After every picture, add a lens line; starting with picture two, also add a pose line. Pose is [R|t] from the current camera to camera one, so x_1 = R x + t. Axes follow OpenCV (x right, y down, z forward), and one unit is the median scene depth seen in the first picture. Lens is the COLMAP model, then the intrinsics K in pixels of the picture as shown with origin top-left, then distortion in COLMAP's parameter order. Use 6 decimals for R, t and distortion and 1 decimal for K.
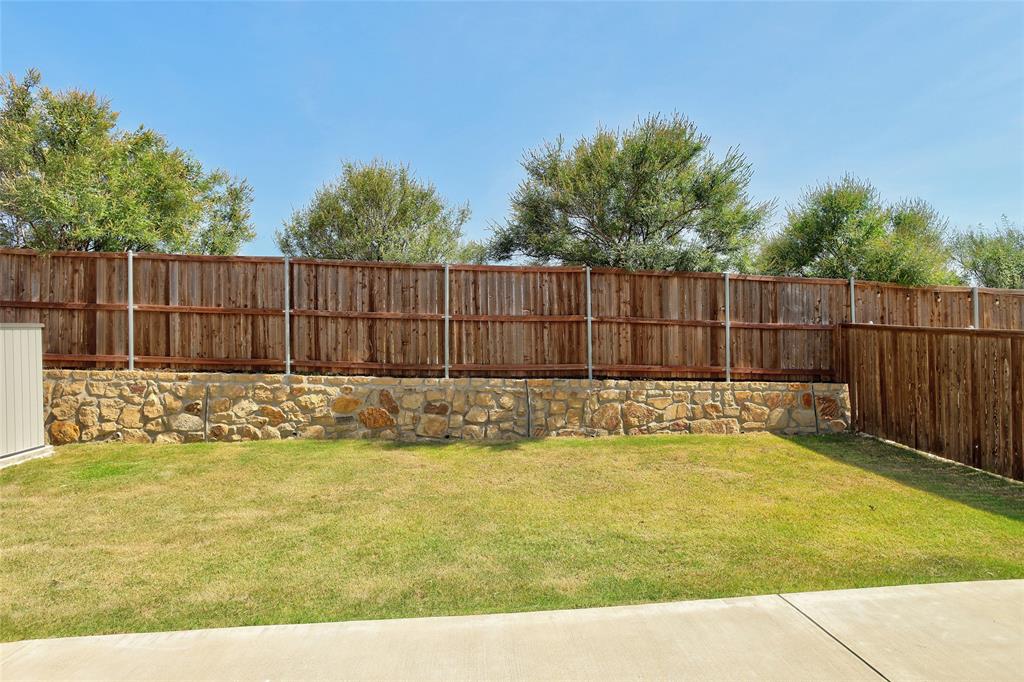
lens RADIAL K [[586.7, 0, 514.5], [0, 586.7, 338.9], [0, 0, 1]] dist [-0.056582, 0.027035]
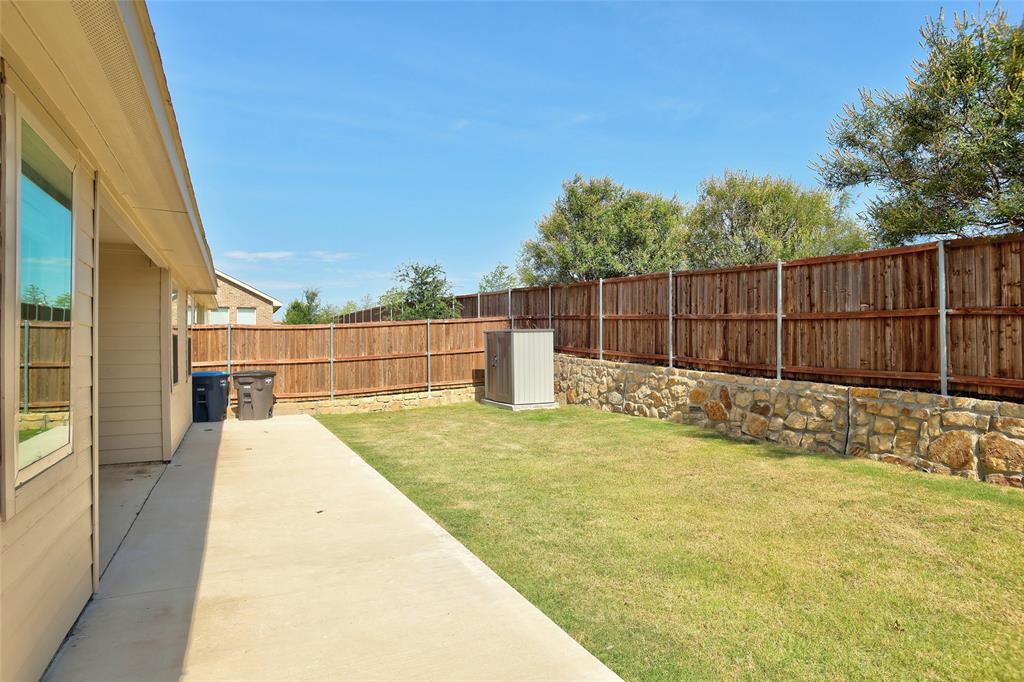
lens RADIAL K [[586.7, 0, 509.6], [0, 586.7, 336.1], [0, 0, 1]] dist [-0.056582, 0.027035]
pose [[0.339638, -0.002389, -0.940553, 0.633275], [-0.007060, 0.999962, -0.005089, 0.003396], [0.940530, 0.008368, 0.339609, 0.258107]]
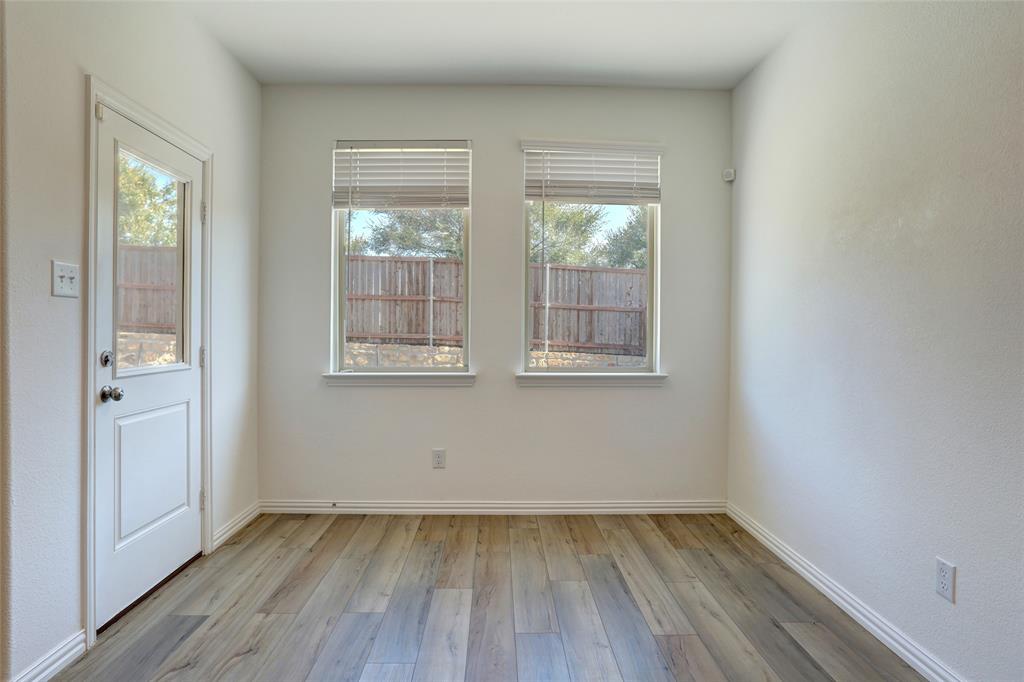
lens RADIAL K [[586.7, 0, 513.4], [0, 586.7, 334.8], [0, 0, 1]] dist [-0.056582, 0.027035]
pose [[0.995925, 0.023144, -0.087160, 0.427714], [-0.023062, 0.999732, 0.001946, 0.038956], [0.087182, 0.000072, 0.996192, -0.248712]]
